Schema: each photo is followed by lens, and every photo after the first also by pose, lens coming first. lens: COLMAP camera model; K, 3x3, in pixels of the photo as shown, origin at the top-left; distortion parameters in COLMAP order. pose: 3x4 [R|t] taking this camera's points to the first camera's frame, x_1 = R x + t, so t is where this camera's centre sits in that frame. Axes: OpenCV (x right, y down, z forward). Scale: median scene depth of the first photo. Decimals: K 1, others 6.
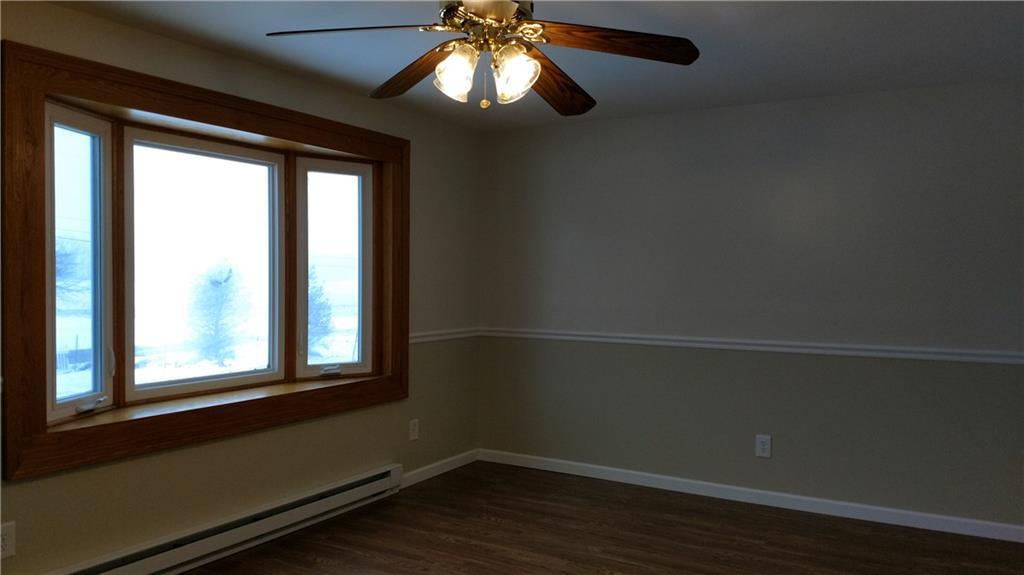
lens RADIAL K [[788.5, 0, 508.5], [0, 788.5, 281.9], [0, 0, 1]] dist [0.007758, -0.001974]
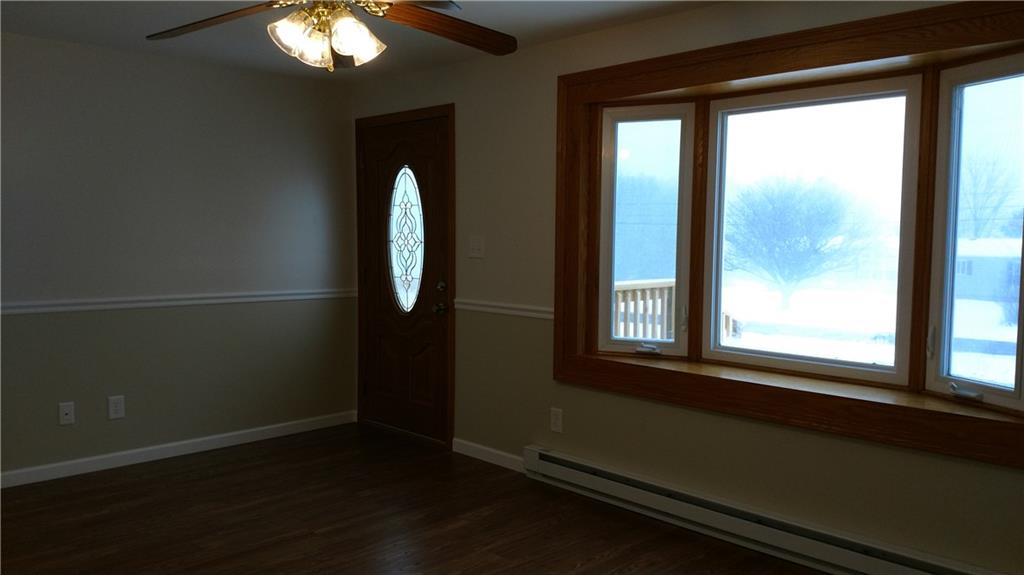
lens RADIAL K [[788.5, 0, 508.5], [0, 788.5, 281.9], [0, 0, 1]] dist [0.007758, -0.001974]
pose [[-0.260067, 0.053881, -0.964086, 0.624351], [-0.017976, 0.997999, 0.060626, -0.013141], [0.965423, 0.033097, -0.258578, 1.018100]]
